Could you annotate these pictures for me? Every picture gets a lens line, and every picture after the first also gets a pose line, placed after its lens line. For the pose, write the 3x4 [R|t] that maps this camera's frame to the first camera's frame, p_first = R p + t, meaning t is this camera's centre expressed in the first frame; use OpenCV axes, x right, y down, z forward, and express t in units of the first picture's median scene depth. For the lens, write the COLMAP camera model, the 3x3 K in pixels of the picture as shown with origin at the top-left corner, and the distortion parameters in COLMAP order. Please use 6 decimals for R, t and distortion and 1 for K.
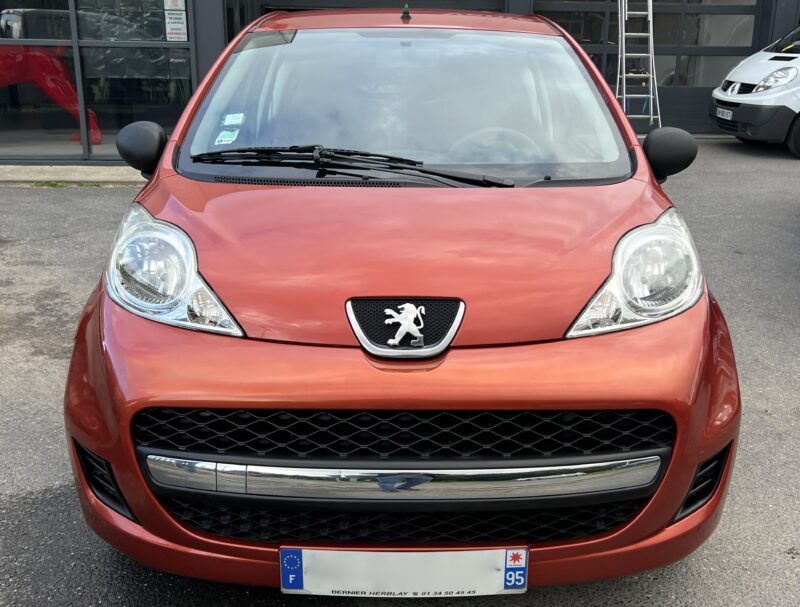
lens RADIAL K [[845.0, 0, 399.6], [0, 845.0, 306.2], [0, 0, 1]] dist [-0.022169, 0.000000]
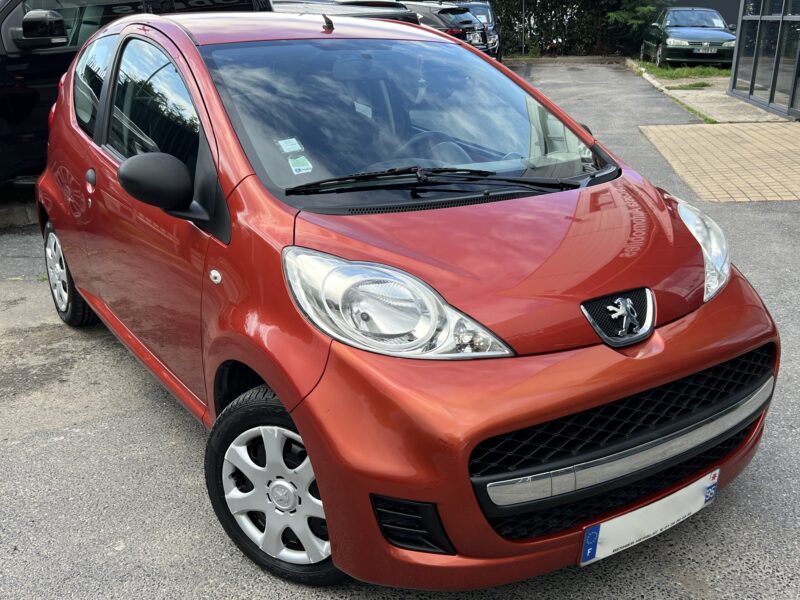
lens RADIAL K [[795.5, 0, 400.1], [0, 795.5, 297.4], [0, 0, 1]] dist [0.023660, 0.000000]
pose [[0.856261, -0.179010, 0.484533, -0.797186], [0.158004, 0.983837, 0.084254, -0.147306], [-0.491784, 0.004414, 0.870706, 0.173459]]
